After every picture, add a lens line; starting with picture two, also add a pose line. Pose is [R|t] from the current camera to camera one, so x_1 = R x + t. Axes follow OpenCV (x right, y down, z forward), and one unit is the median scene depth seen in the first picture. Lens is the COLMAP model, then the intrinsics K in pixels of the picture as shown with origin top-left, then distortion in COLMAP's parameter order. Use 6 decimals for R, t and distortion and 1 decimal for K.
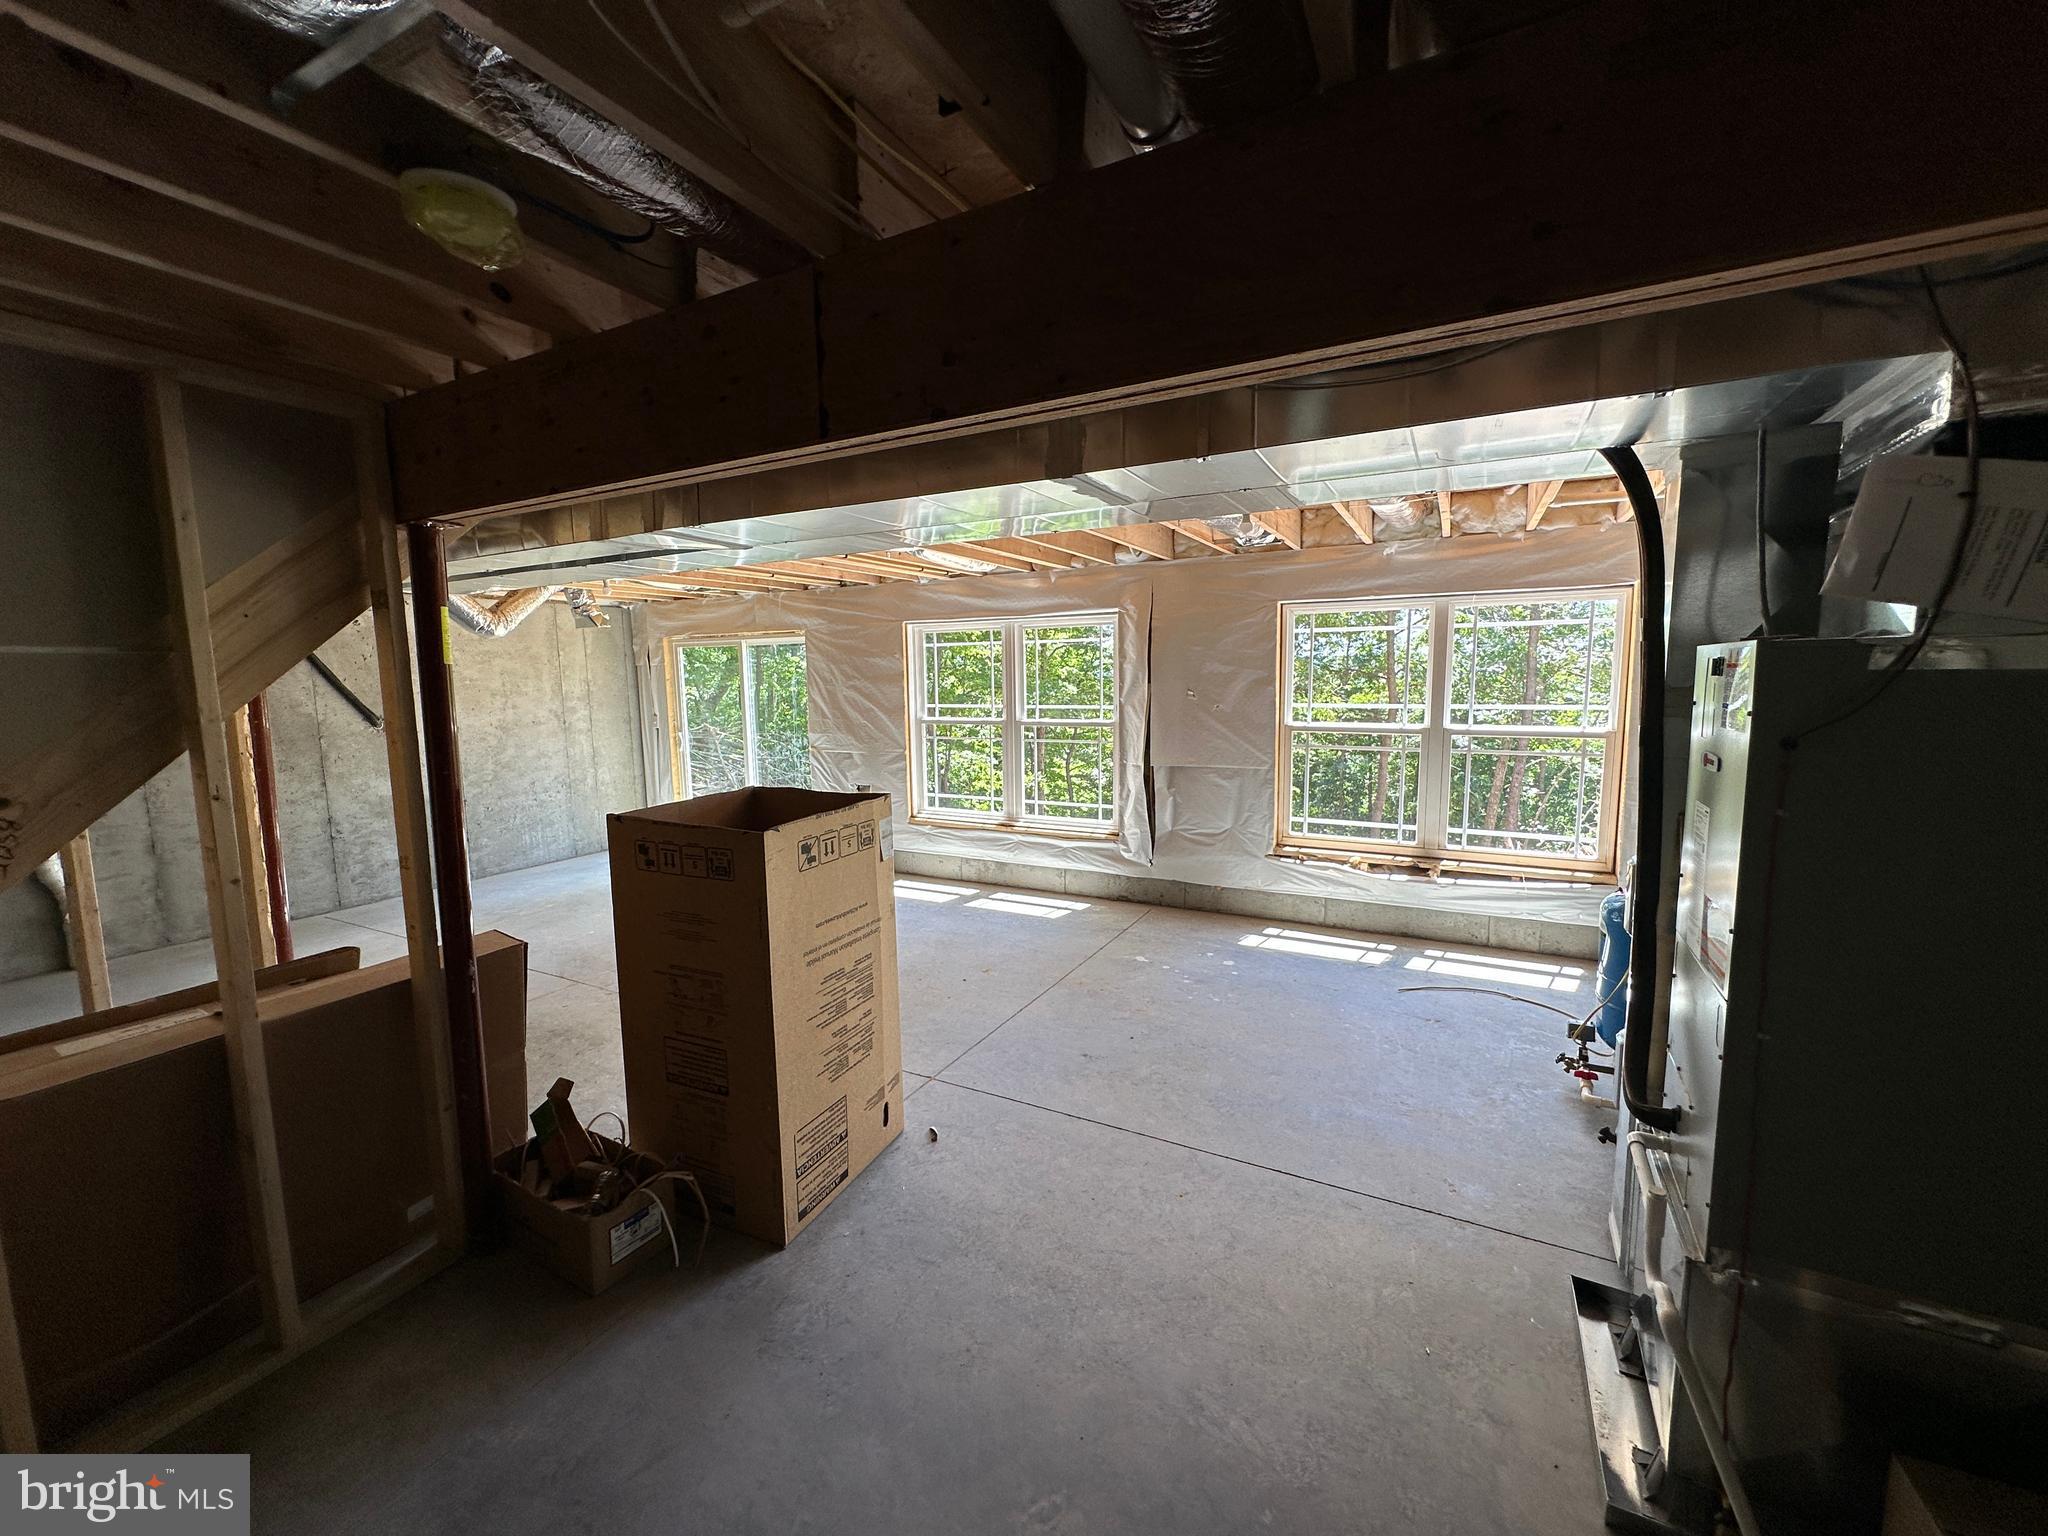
lens RADIAL K [[815.4, 0, 1021.3], [0, 815.4, 768.0], [0, 0, 1]] dist [-0.004956, 0.000353]
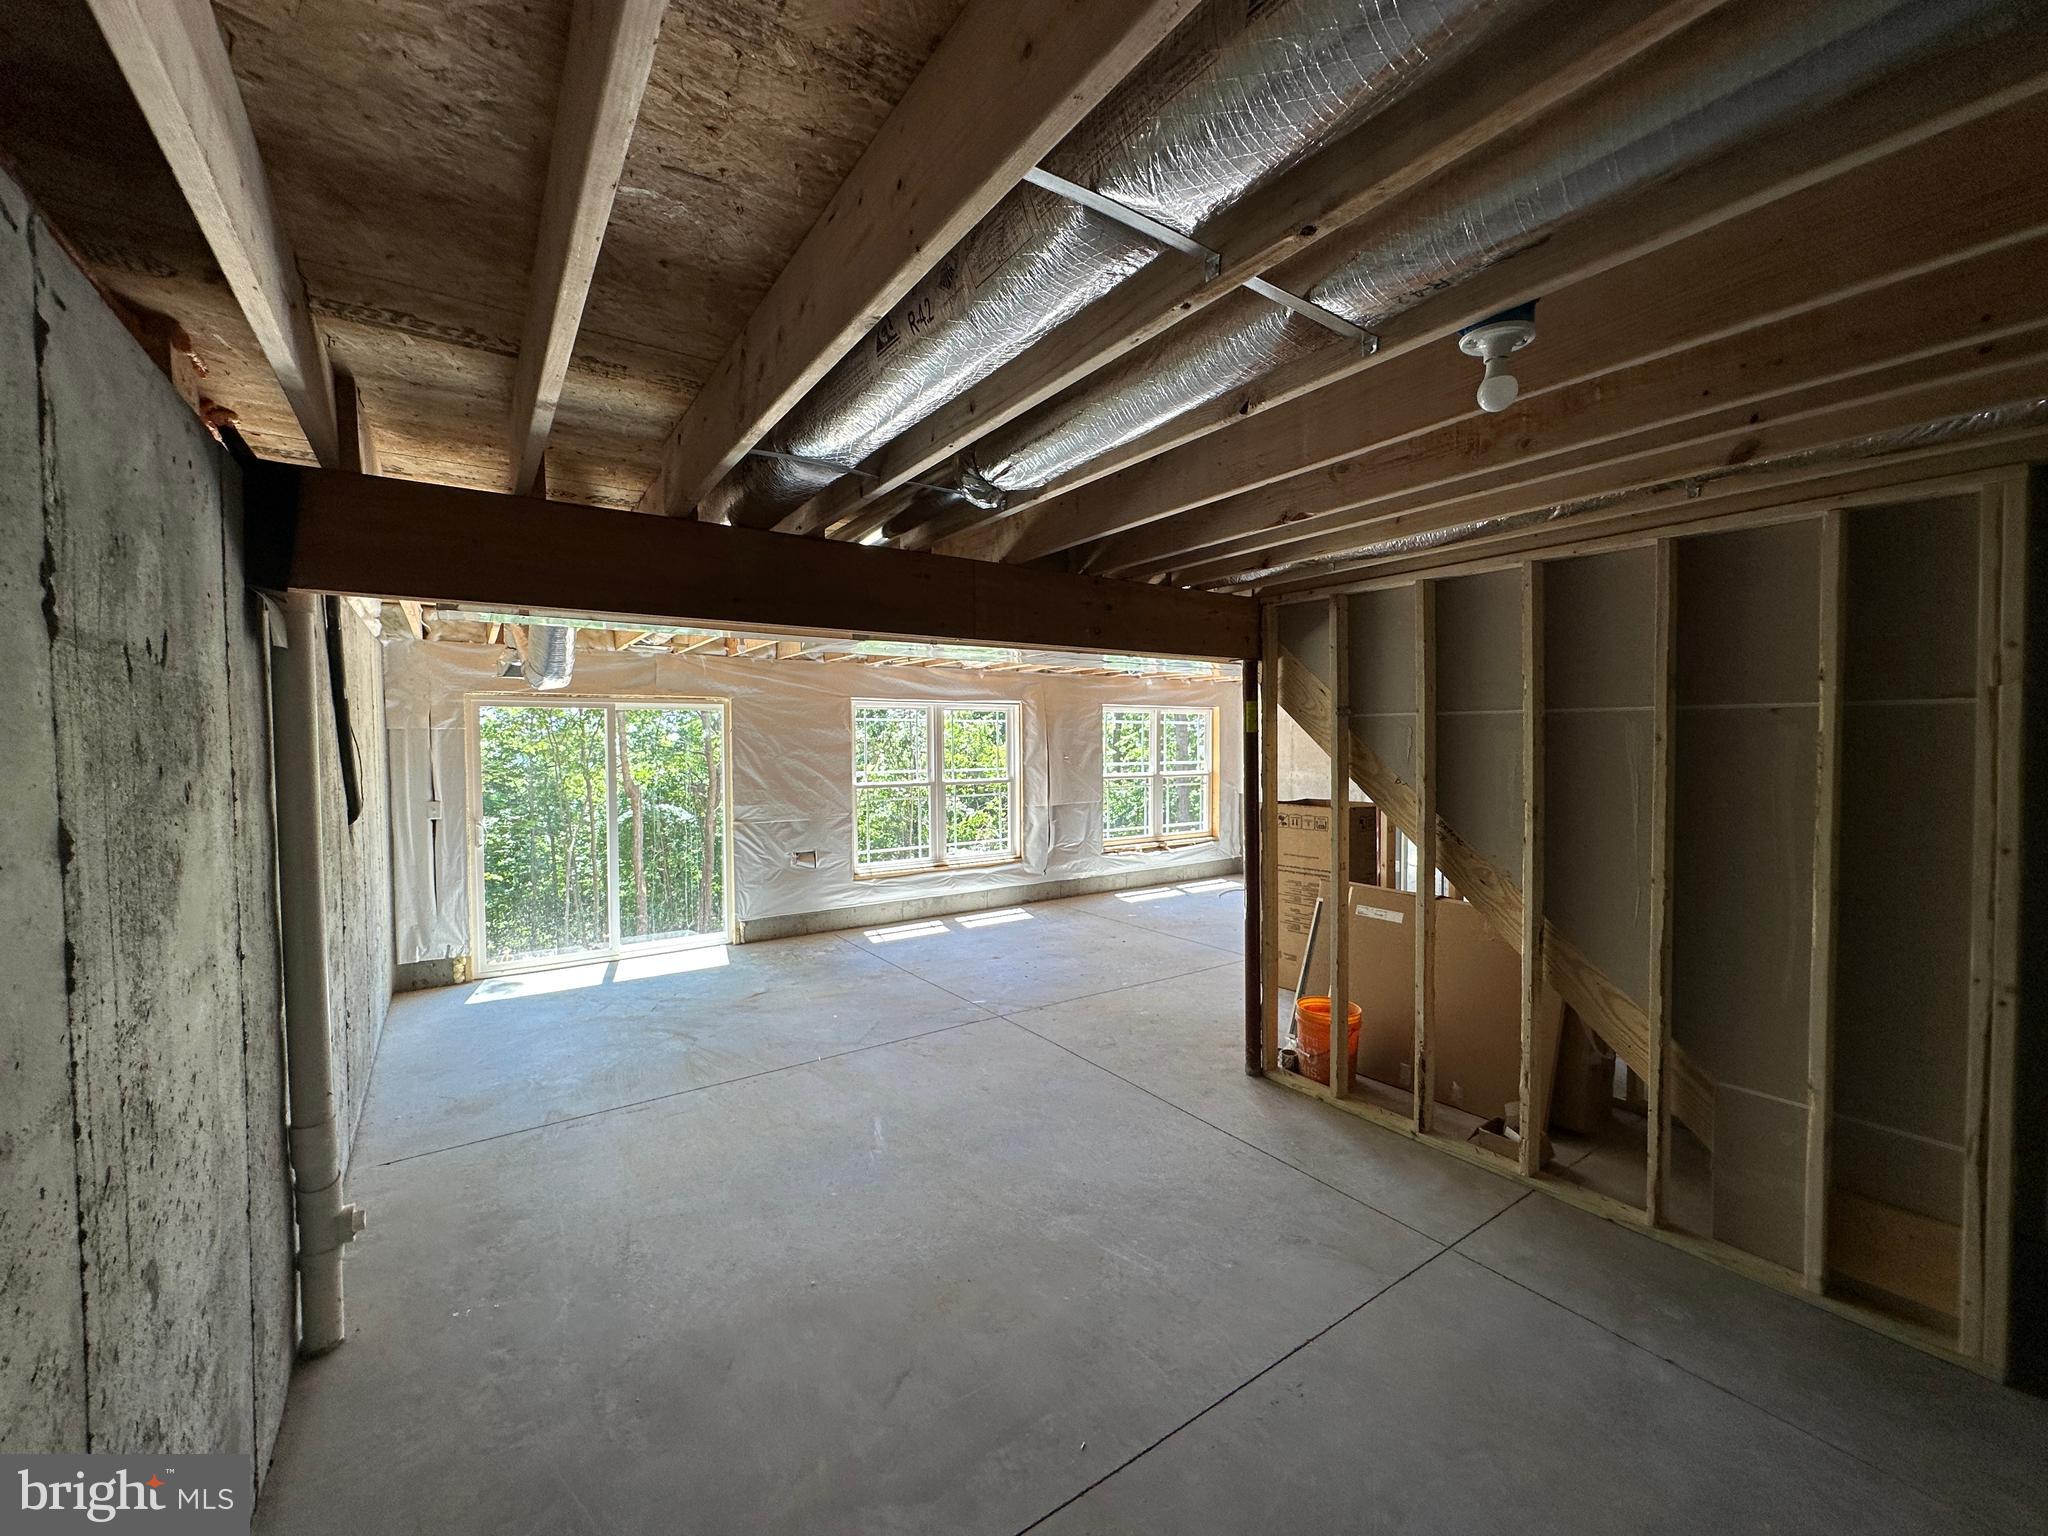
lens RADIAL K [[815.4, 0, 1022.4], [0, 815.4, 763.6], [0, 0, 1]] dist [-0.004956, 0.000353]
pose [[0.462947, -0.015125, 0.886257, -1.107909], [0.098529, 0.994536, -0.034495, -0.030971], [-0.880893, 0.103291, 0.461907, 0.312889]]
